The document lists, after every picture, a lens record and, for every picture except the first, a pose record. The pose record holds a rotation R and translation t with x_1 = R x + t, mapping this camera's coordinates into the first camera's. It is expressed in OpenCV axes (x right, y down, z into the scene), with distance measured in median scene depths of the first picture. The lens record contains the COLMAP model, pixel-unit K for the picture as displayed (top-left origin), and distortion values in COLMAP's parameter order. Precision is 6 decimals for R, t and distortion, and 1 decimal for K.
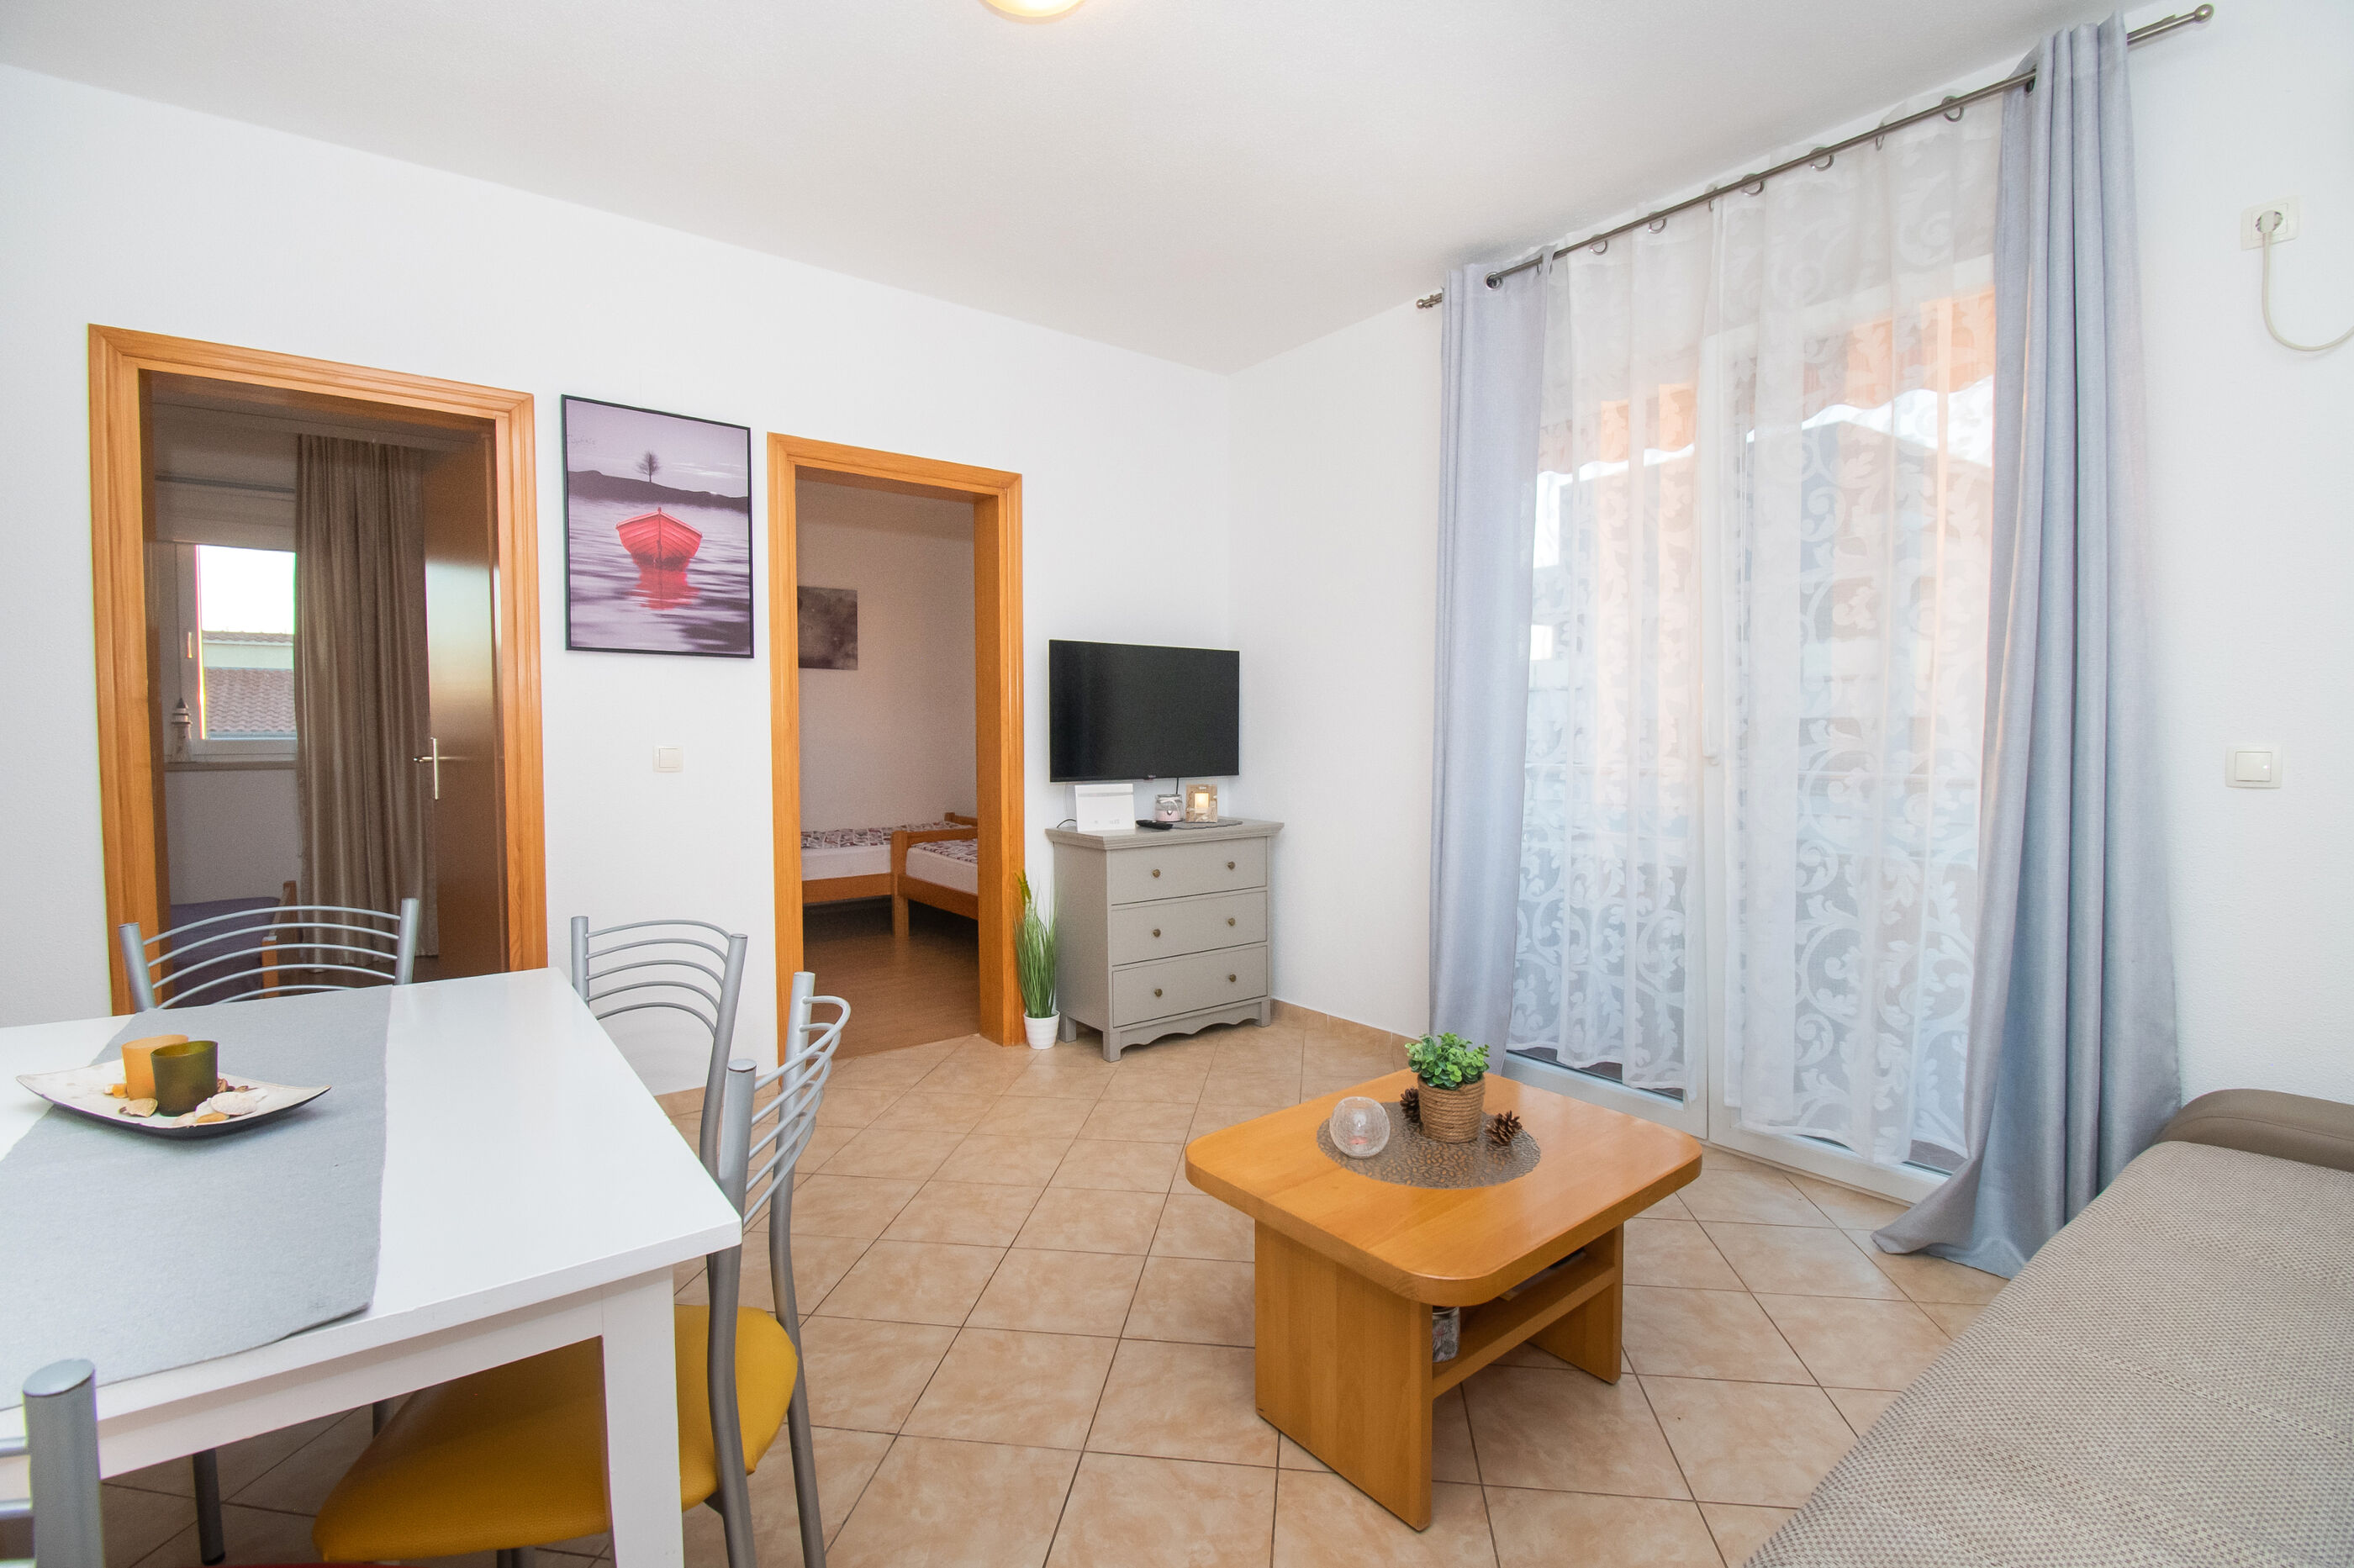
lens RADIAL K [[1050.4, 0, 1175.1], [0, 1050.4, 773.6], [0, 0, 1]] dist [0.007990, -0.011119]
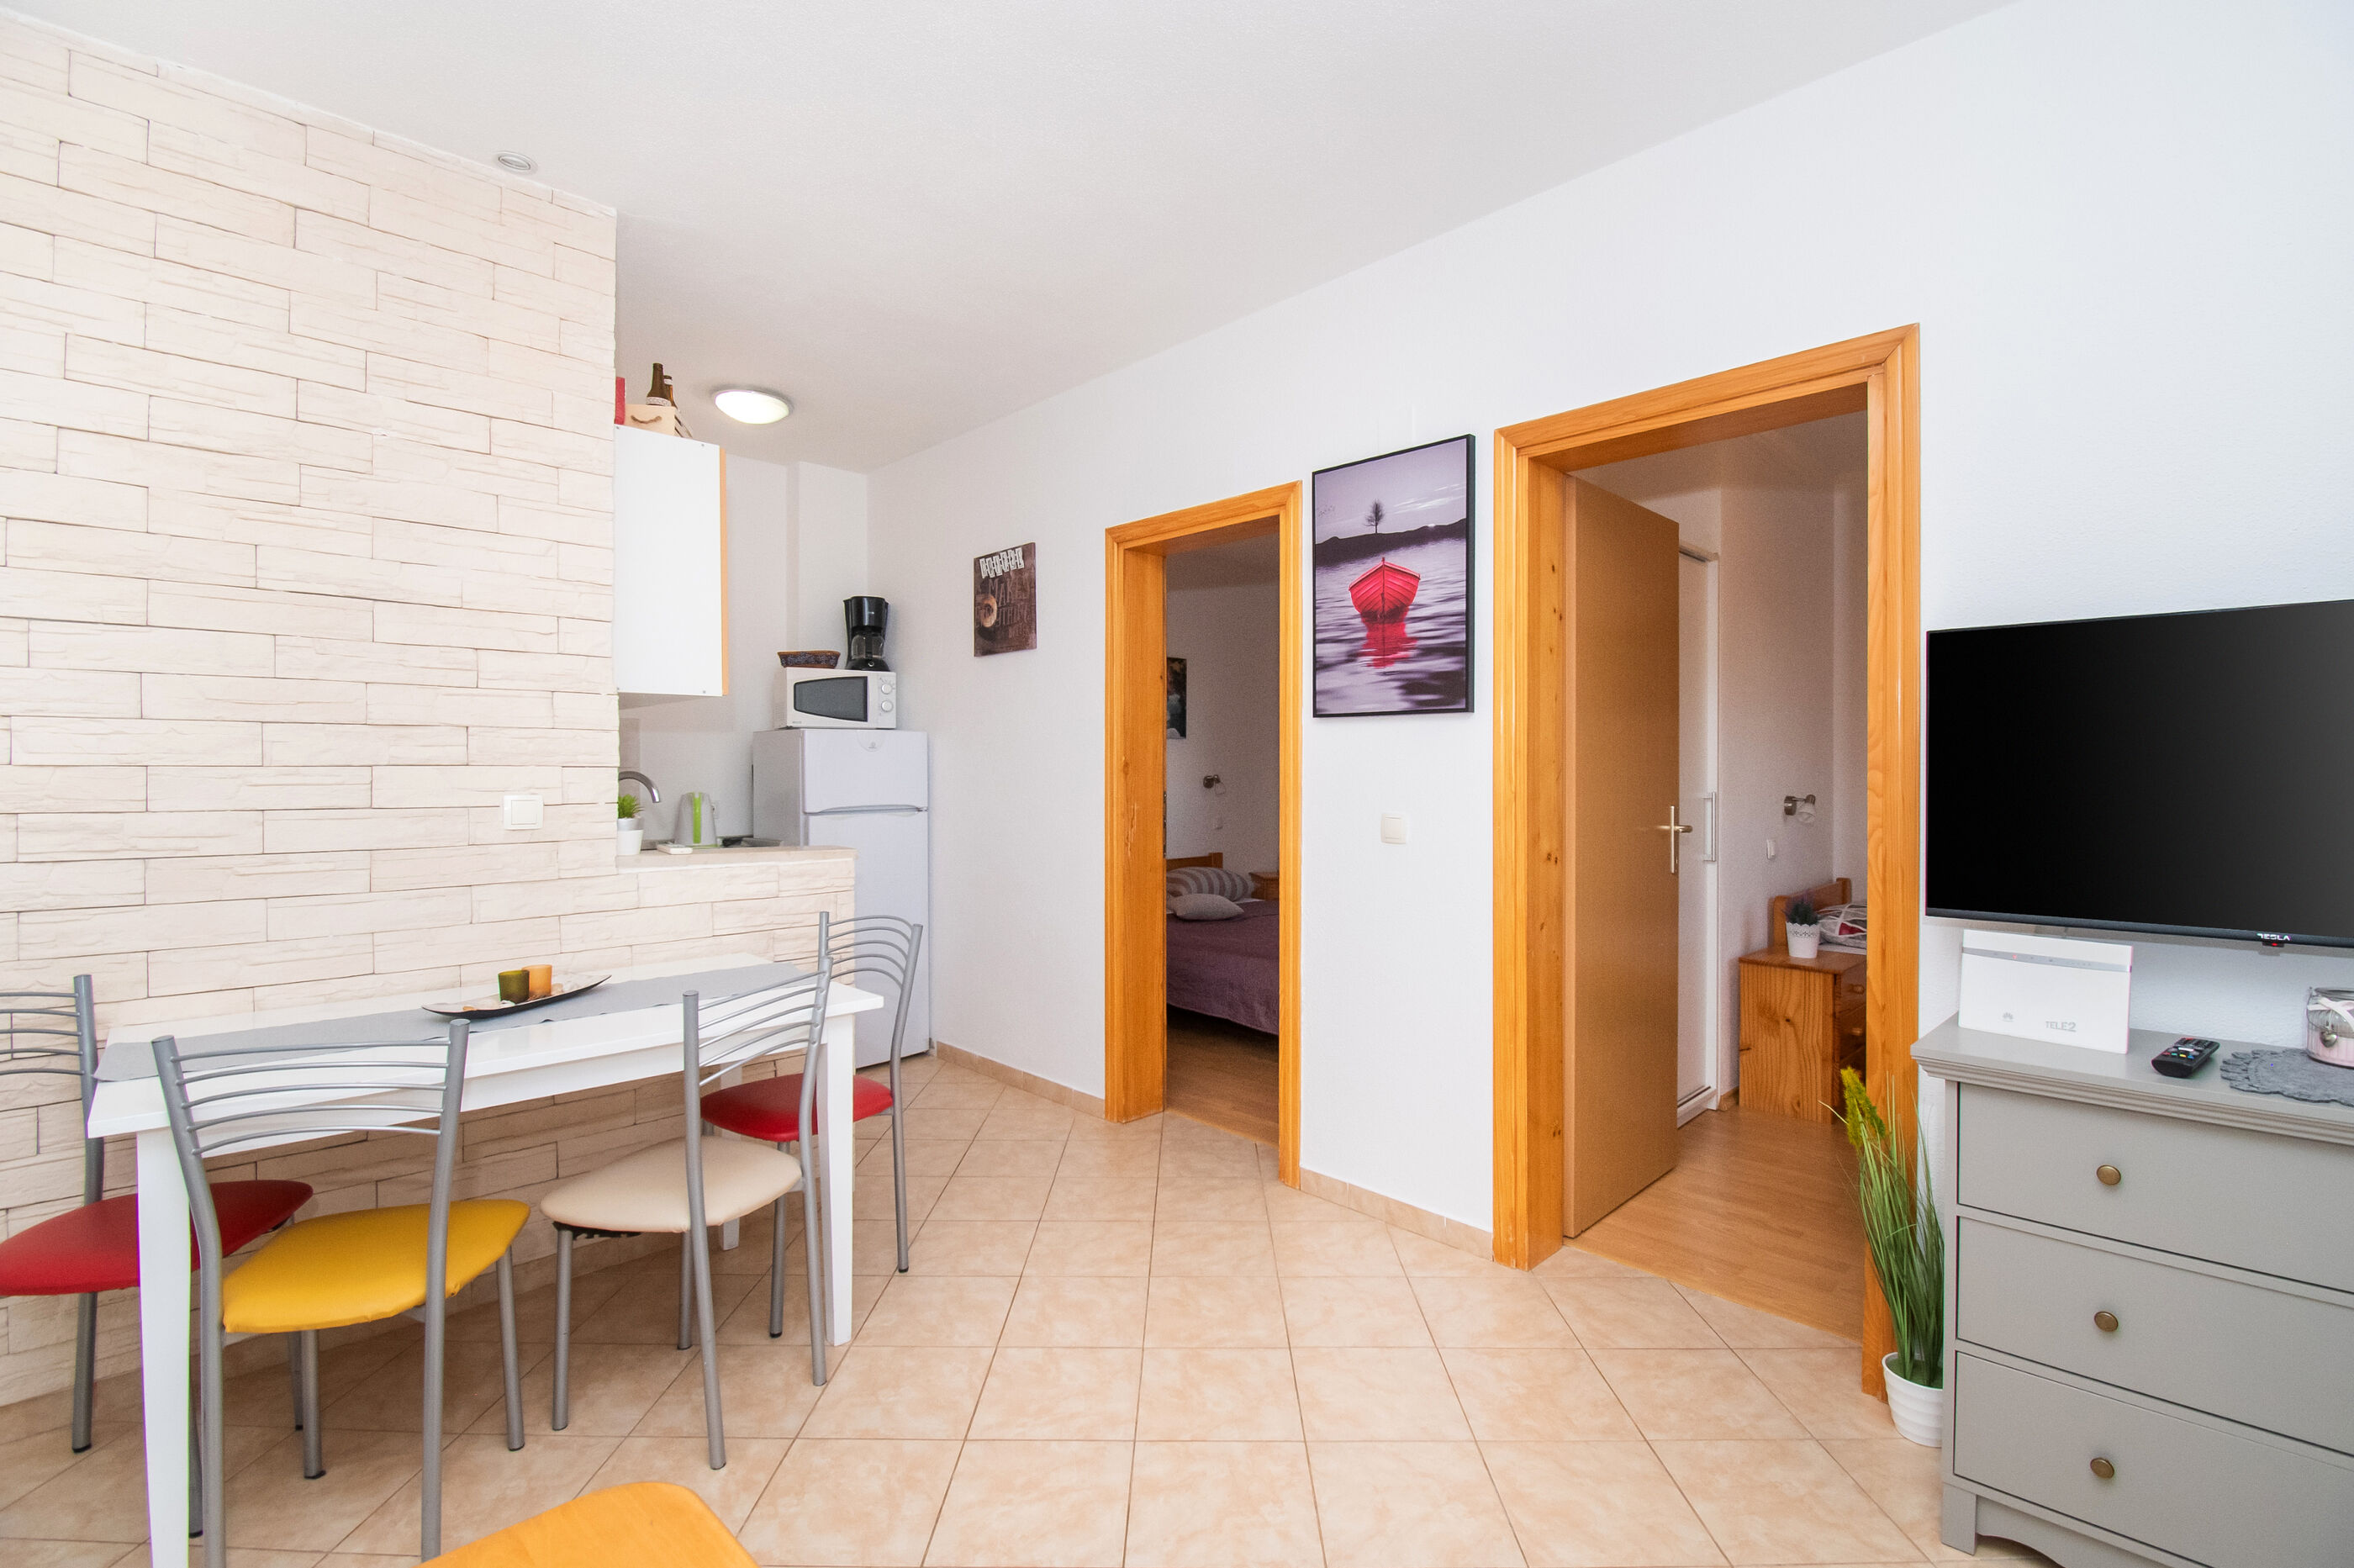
lens RADIAL K [[1050.4, 0, 1194.8], [0, 1050.4, 781.7], [0, 0, 1]] dist [0.007990, -0.011119]
pose [[0.138603, 0.008534, -0.990311, 0.387602], [-0.046273, 0.998927, 0.002132, -0.048078], [0.989266, 0.045529, 0.138849, 0.686286]]
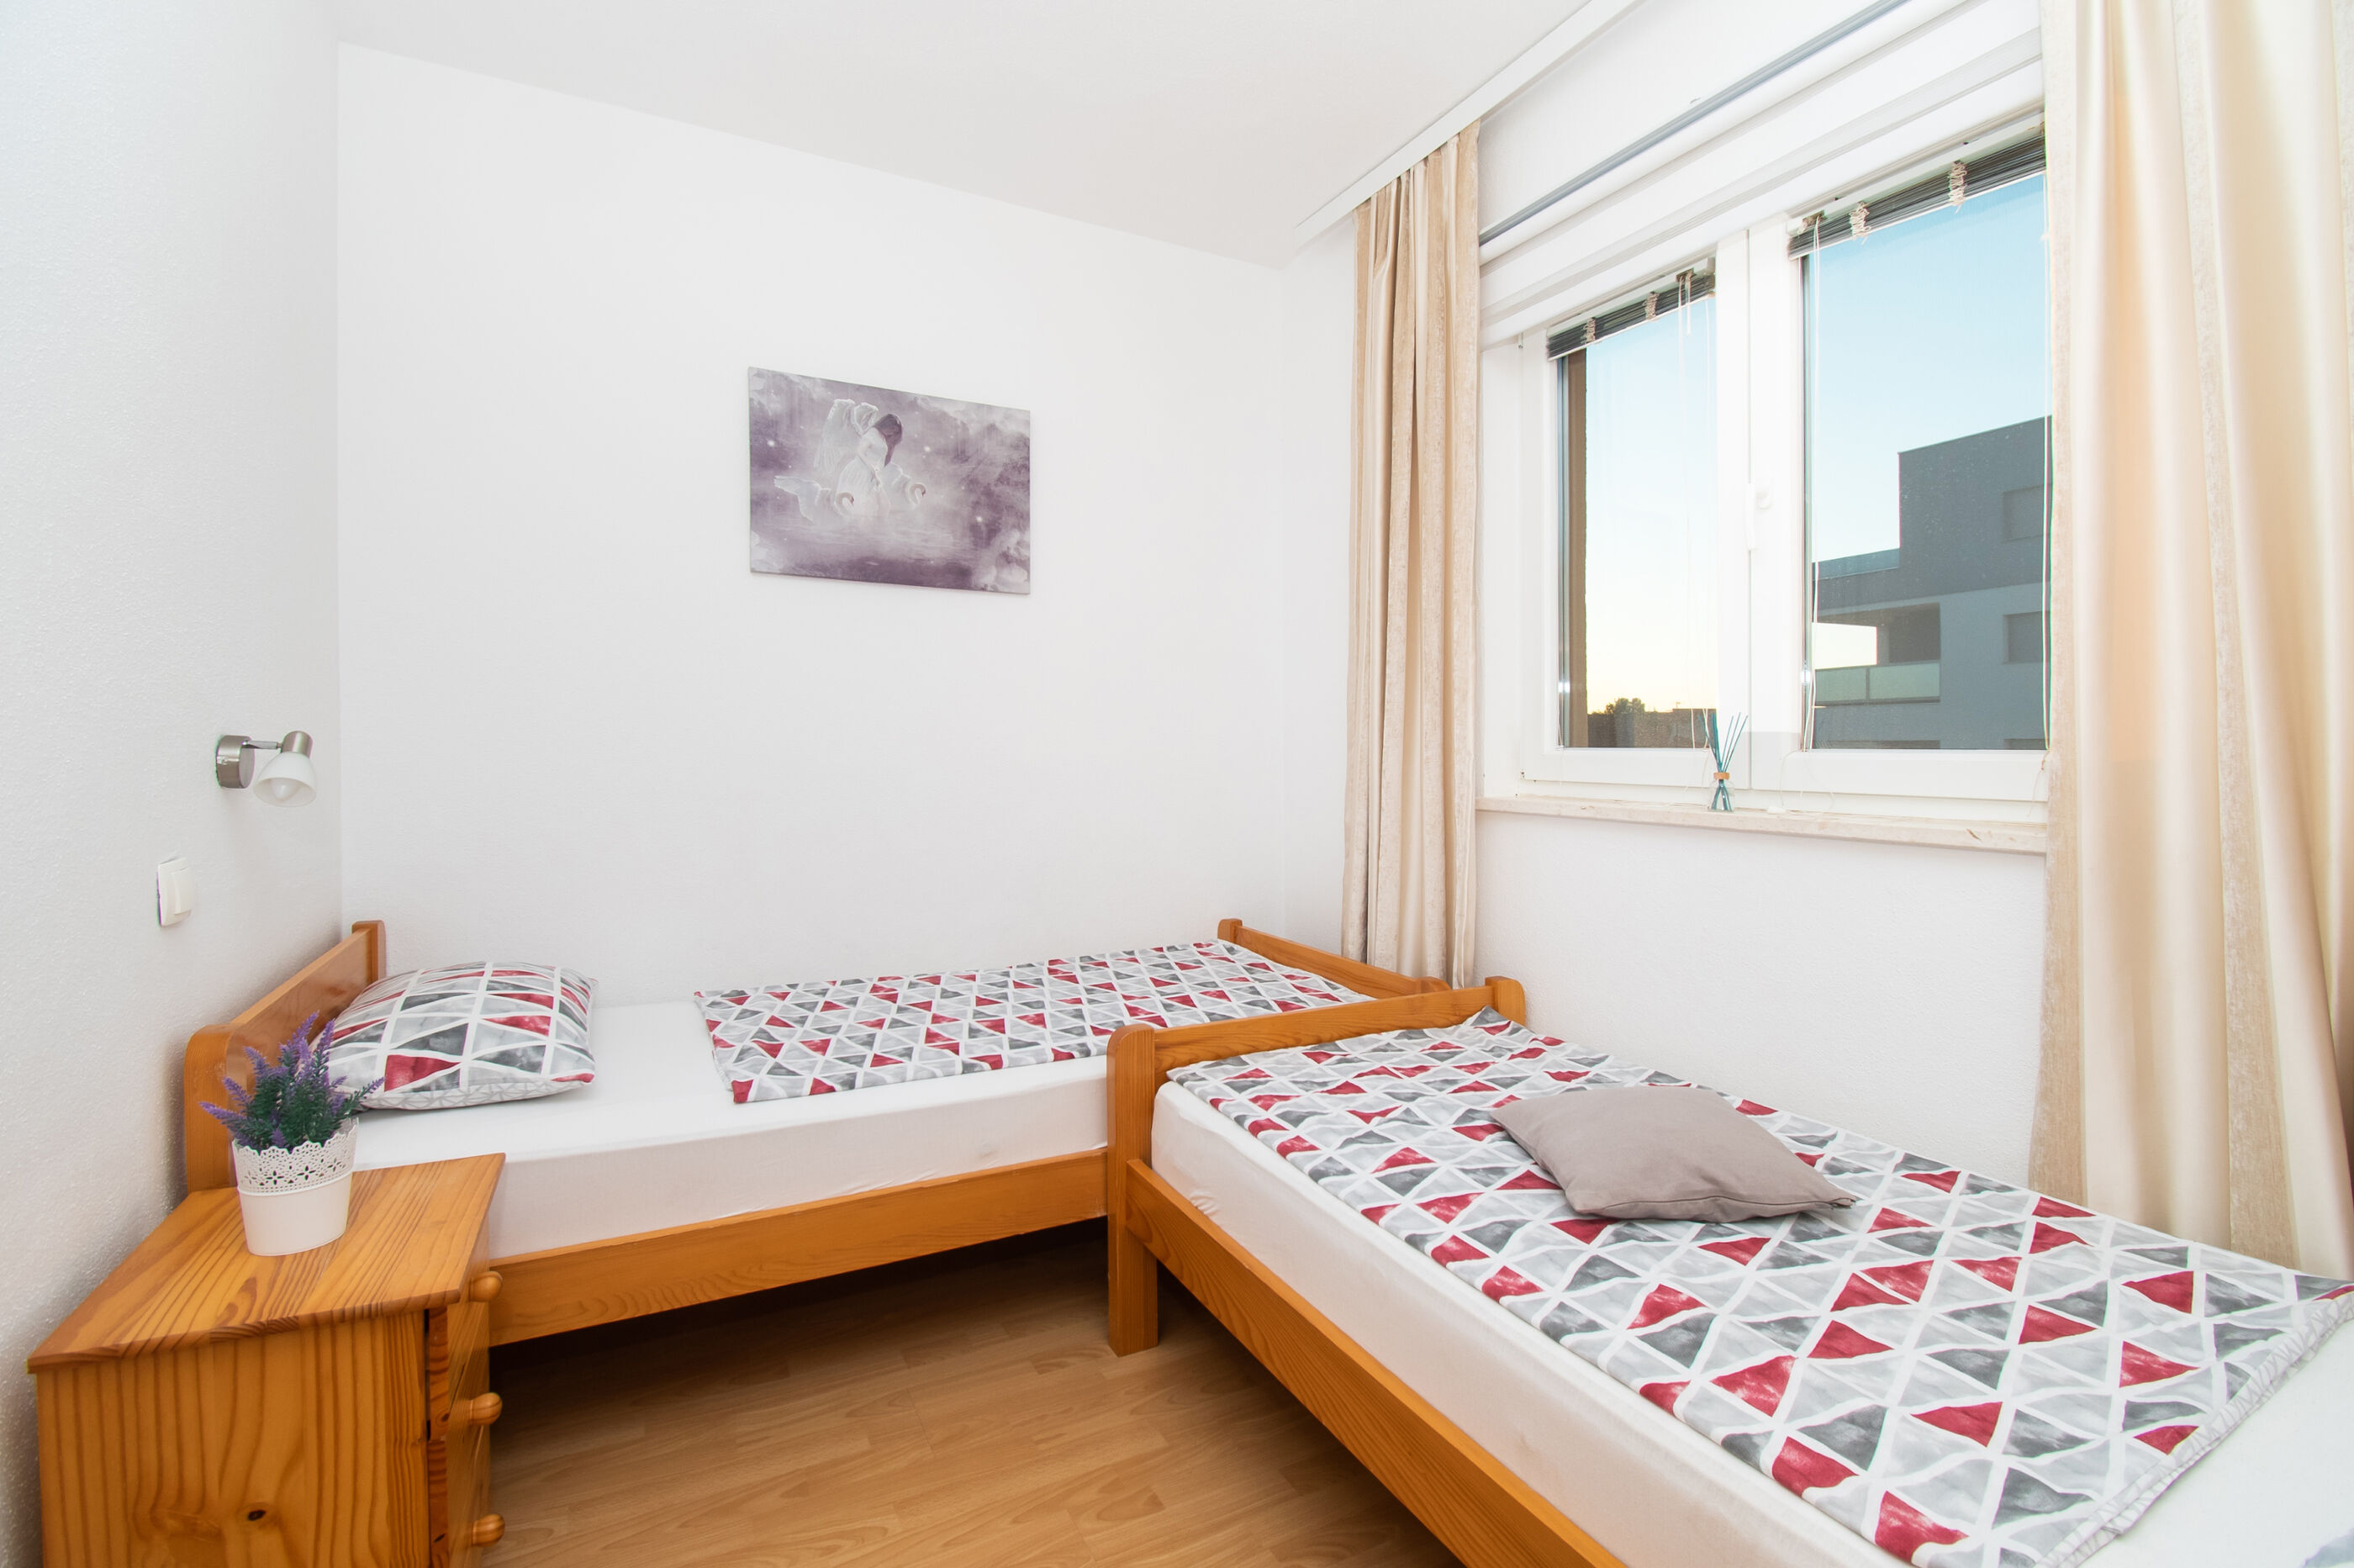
lens RADIAL K [[1050.4, 0, 1162.9], [0, 1050.4, 754.3], [0, 0, 1]] dist [0.007990, -0.011119]
pose [[0.982943, 0.004685, -0.183851, -0.356763], [-0.009758, 0.999596, -0.026700, -0.043341], [0.183651, 0.028038, 0.982591, 1.251575]]
